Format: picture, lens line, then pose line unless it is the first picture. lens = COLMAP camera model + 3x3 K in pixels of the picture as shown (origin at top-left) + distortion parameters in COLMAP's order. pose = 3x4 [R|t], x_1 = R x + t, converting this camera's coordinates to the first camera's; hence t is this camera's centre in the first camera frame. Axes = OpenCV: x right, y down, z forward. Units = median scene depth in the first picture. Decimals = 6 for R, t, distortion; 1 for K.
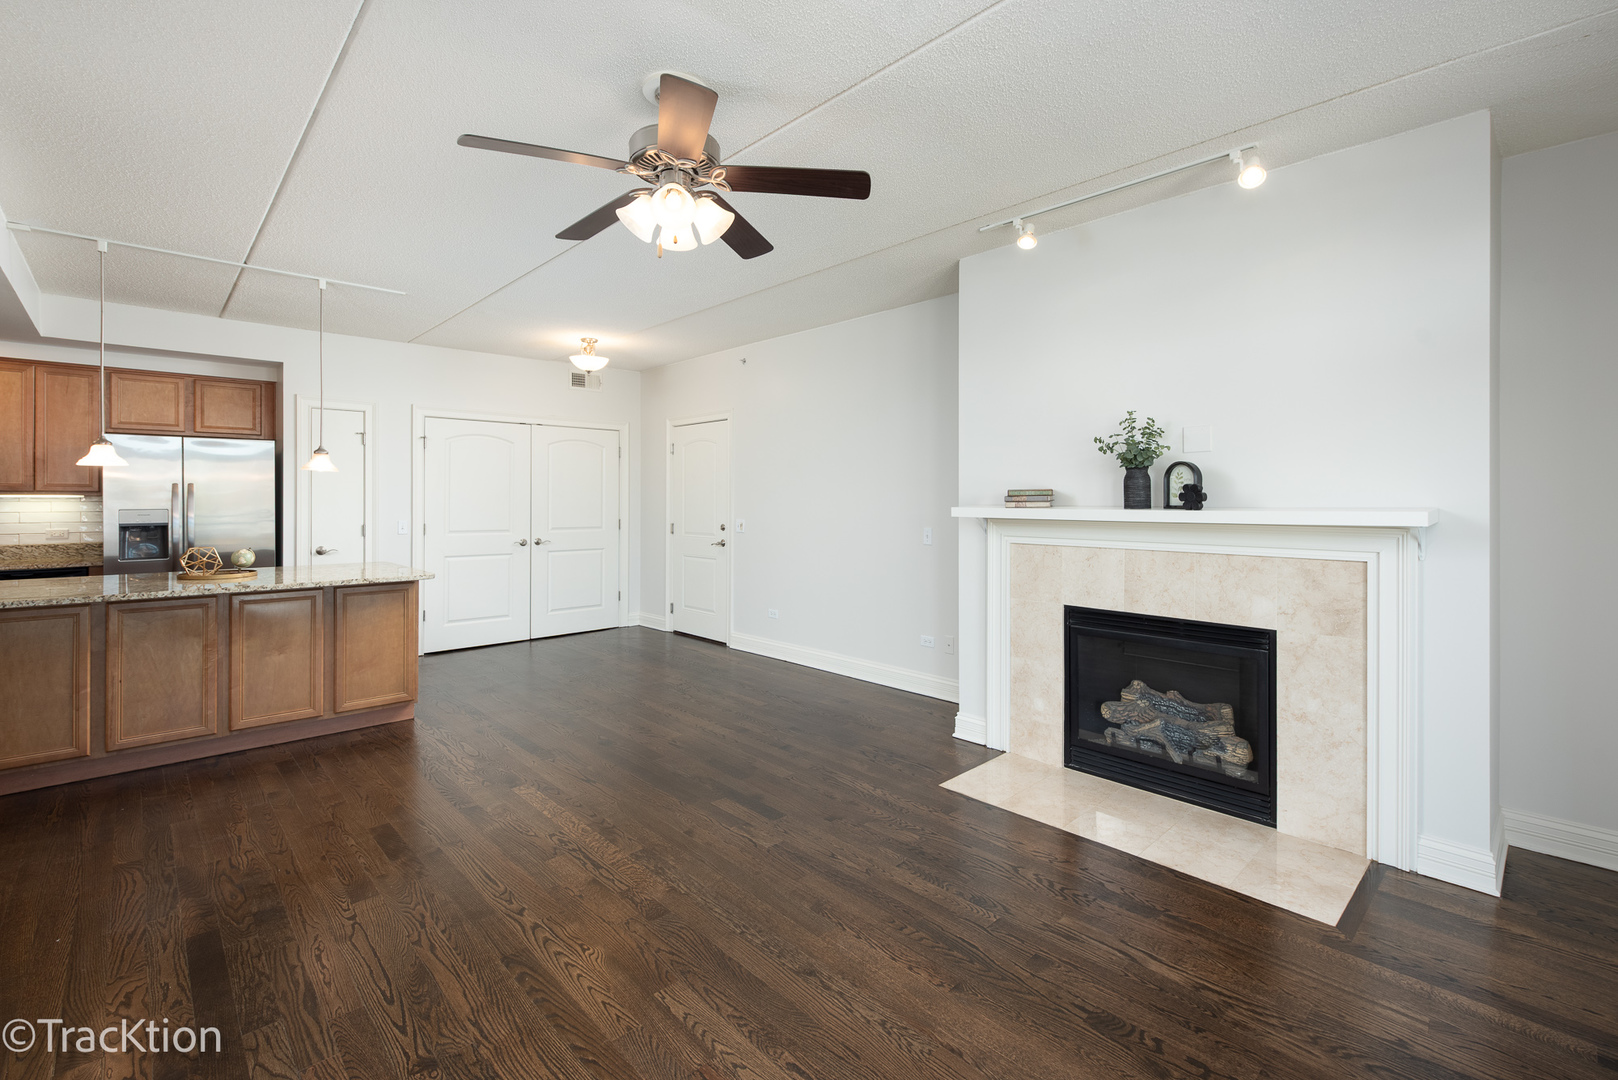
lens RADIAL K [[715.4, 0, 824.0], [0, 715.4, 497.4], [0, 0, 1]] dist [0.001213, -0.000442]
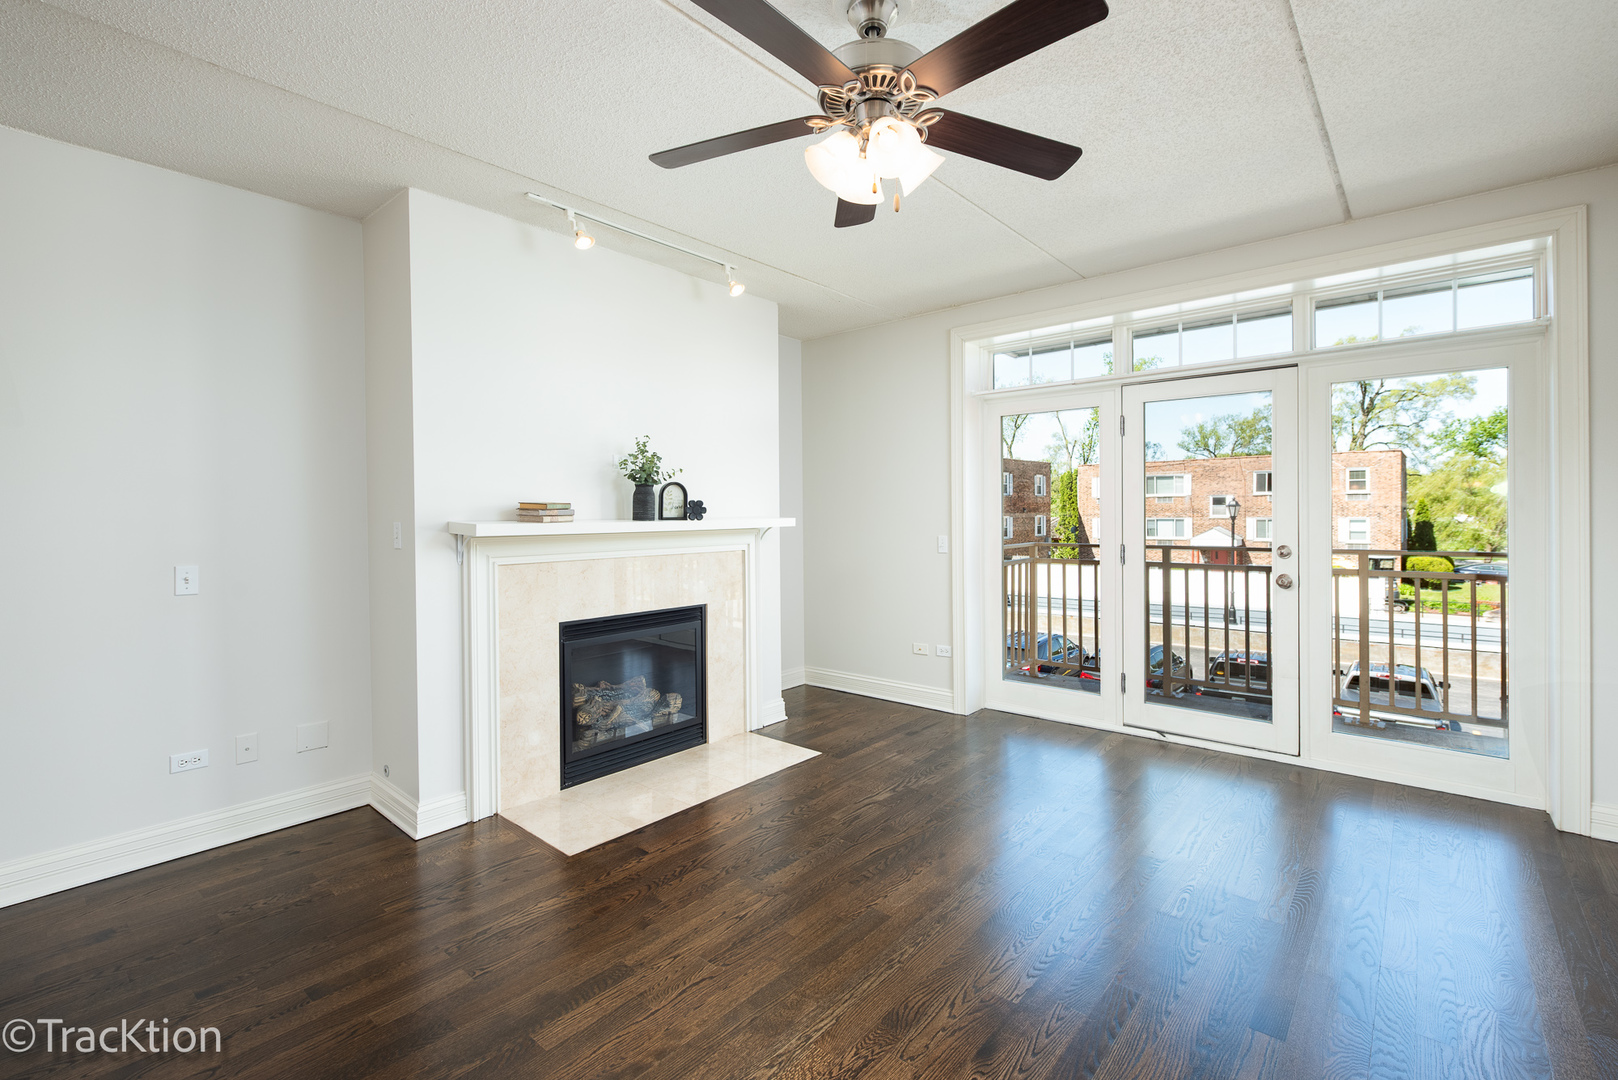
lens RADIAL K [[715.4, 0, 815.1], [0, 715.4, 511.6], [0, 0, 1]] dist [0.001213, -0.000442]
pose [[-0.093803, 0.002309, 0.995588, -0.751115], [0.007641, 0.999970, -0.001599, 0.005520], [-0.995561, 0.007457, -0.093818, 0.851942]]
